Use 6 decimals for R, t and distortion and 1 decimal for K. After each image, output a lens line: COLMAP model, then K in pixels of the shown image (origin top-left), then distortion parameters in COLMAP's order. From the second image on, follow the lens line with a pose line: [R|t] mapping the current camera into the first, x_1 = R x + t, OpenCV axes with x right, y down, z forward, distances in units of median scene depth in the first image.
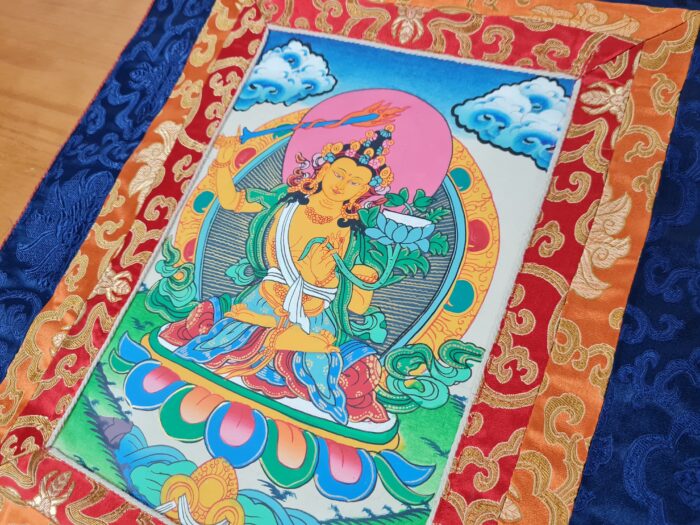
lens RADIAL K [[563.3, 0, 353.4], [0, 563.3, 256.5], [0, 0, 1]] dist [-0.010041, -0.012202]
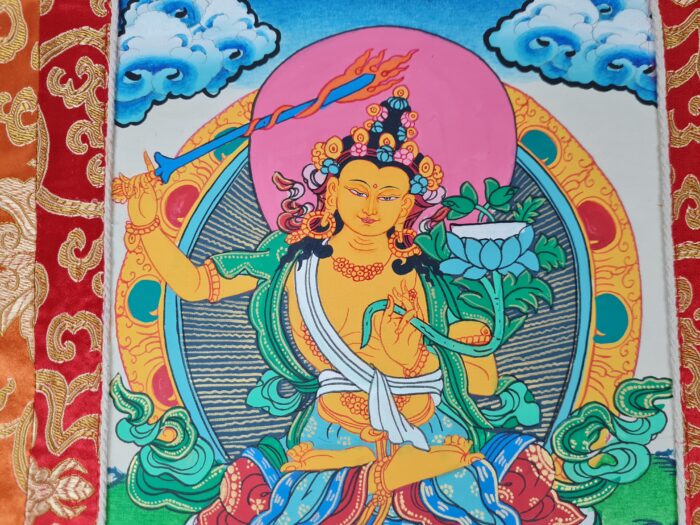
lens RADIAL K [[563.3, 0, 353.5], [0, 563.3, 264.8], [0, 0, 1]] dist [-0.010041, -0.012202]
pose [[0.889427, -0.366779, 0.272751, -0.240822], [0.293630, 0.915806, 0.274009, -0.252582], [-0.350287, -0.163623, 0.922240, 0.419345]]
